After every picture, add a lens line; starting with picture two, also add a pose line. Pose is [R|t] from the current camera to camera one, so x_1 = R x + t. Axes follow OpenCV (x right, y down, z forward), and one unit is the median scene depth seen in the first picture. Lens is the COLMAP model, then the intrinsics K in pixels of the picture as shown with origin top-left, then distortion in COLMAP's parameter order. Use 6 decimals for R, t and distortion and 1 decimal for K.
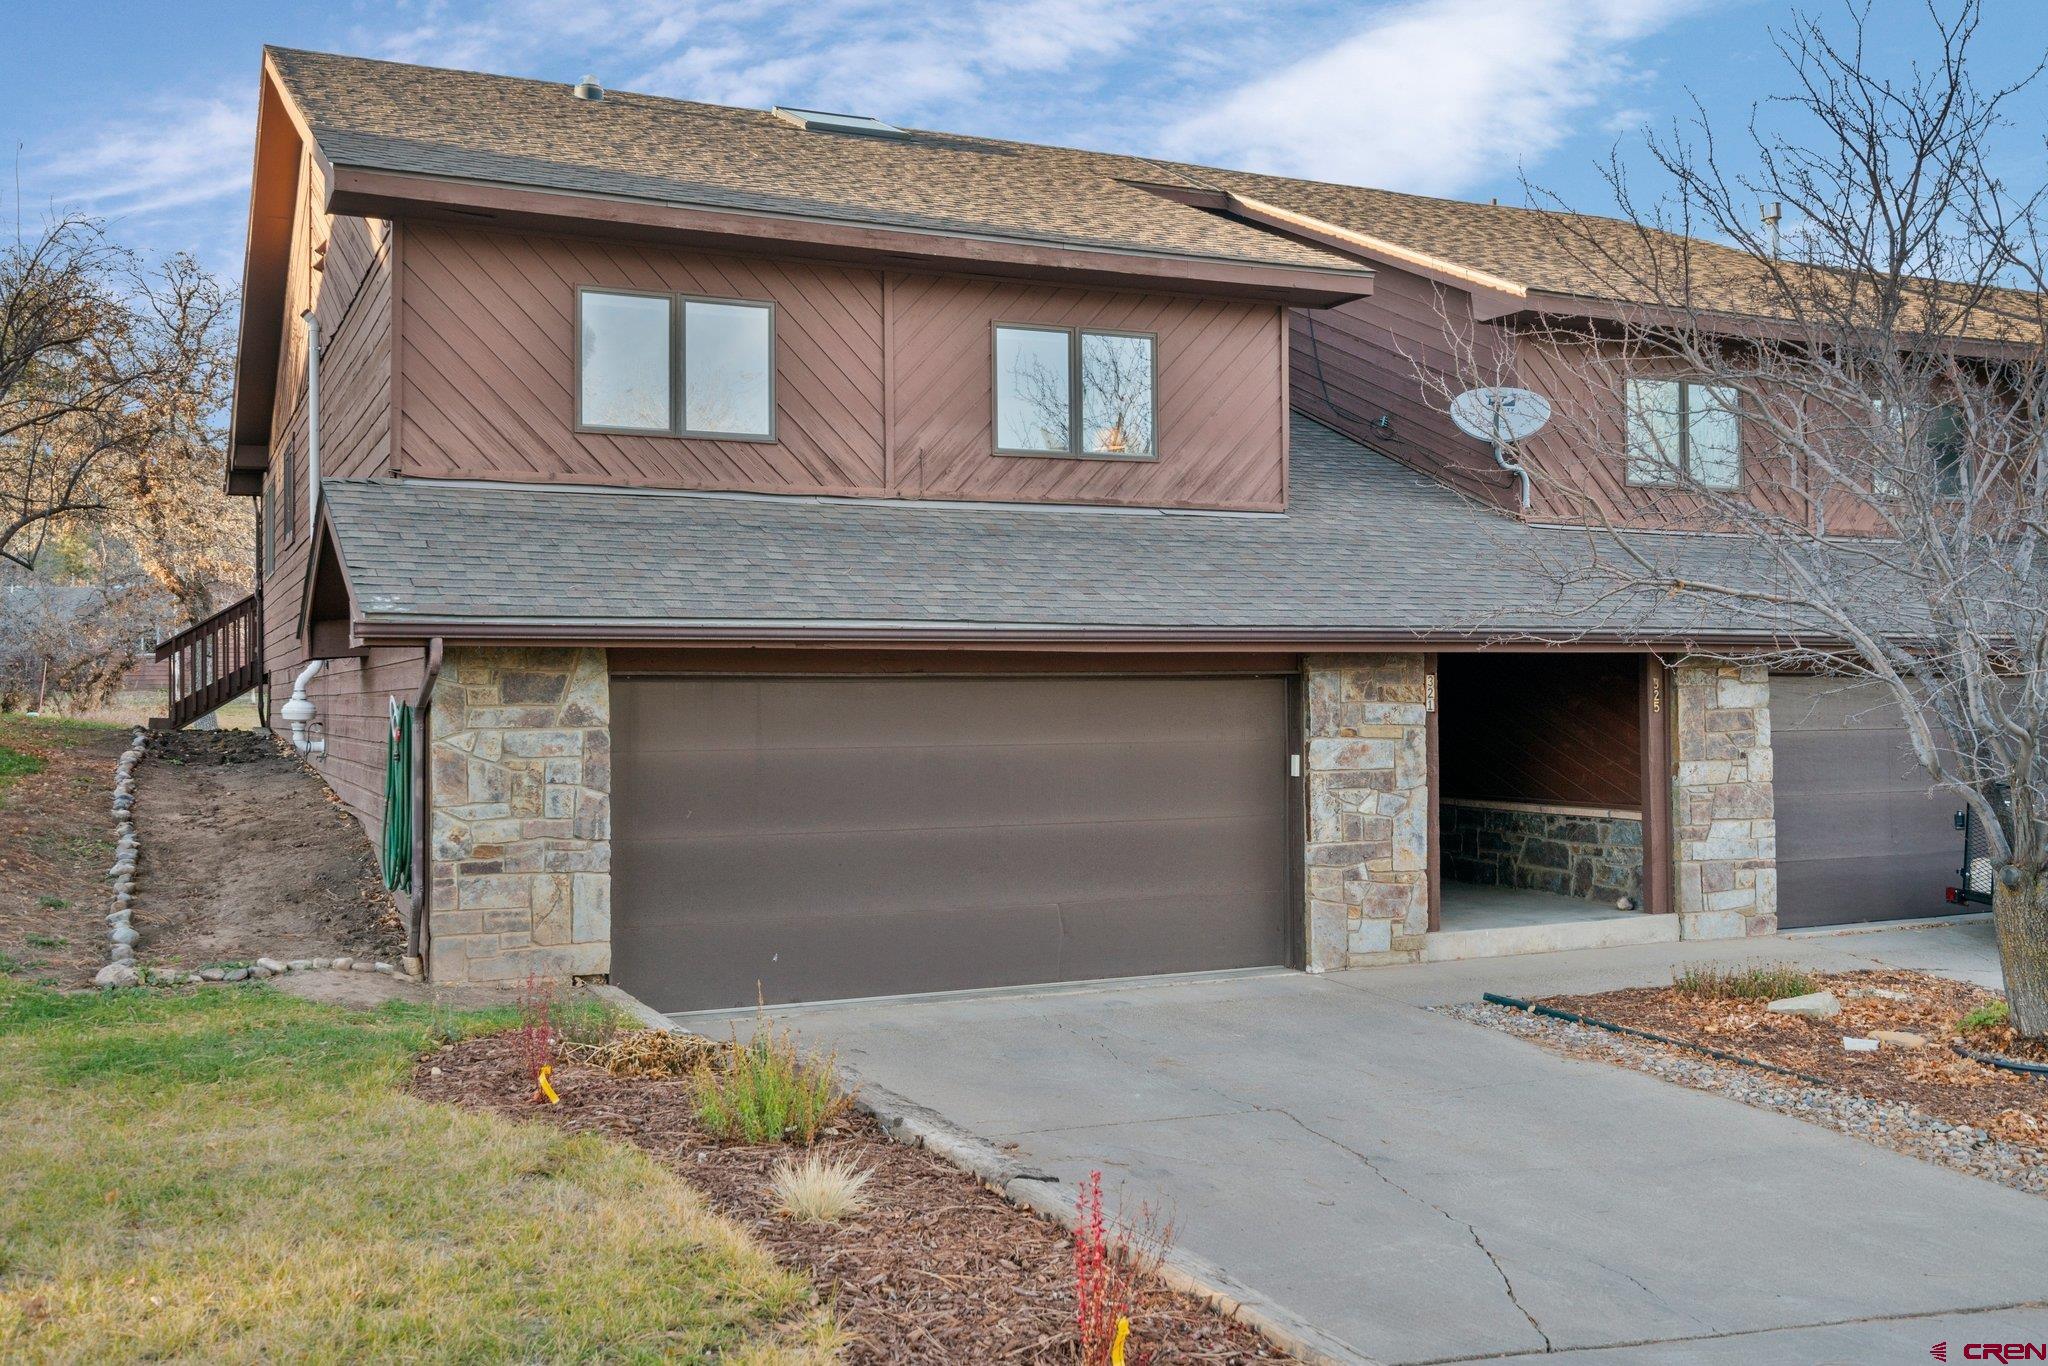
lens RADIAL K [[1866.5, 0, 1024.0], [0, 1866.5, 683.0], [0, 0, 1]] dist [0.006080, 0.003041]
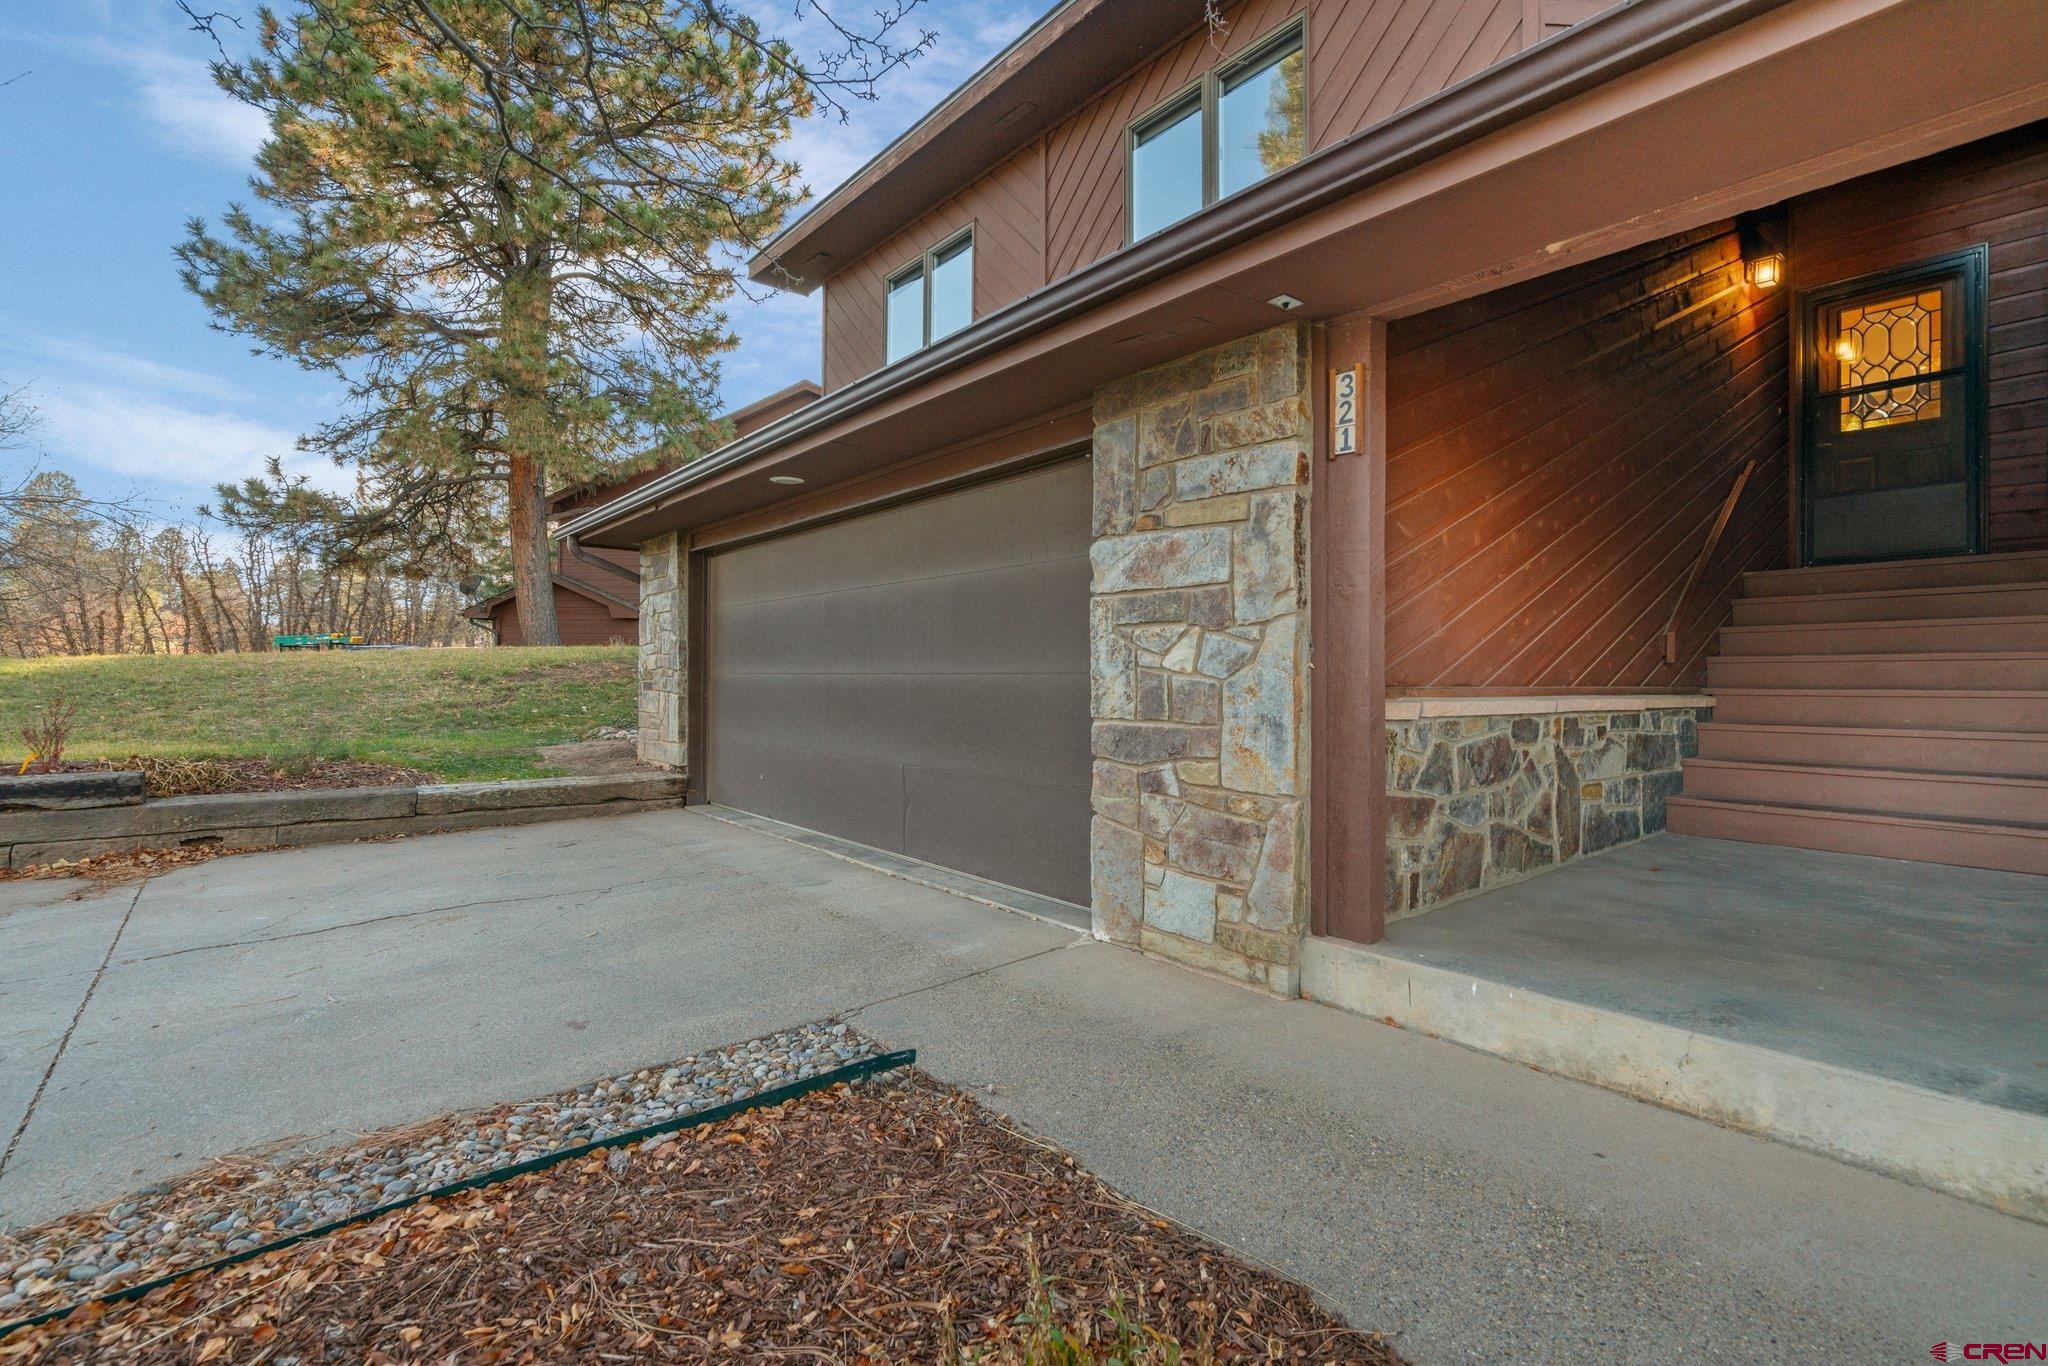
lens RADIAL K [[949.9, 0, 1035.4], [0, 949.9, 686.6], [0, 0, 1]] dist [-0.005744, -0.000351]
pose [[0.247503, 0.014100, -0.968784, 0.432620], [-0.002408, 0.999900, 0.013937, 0.070373], [0.968884, -0.001117, 0.247513, 0.891126]]
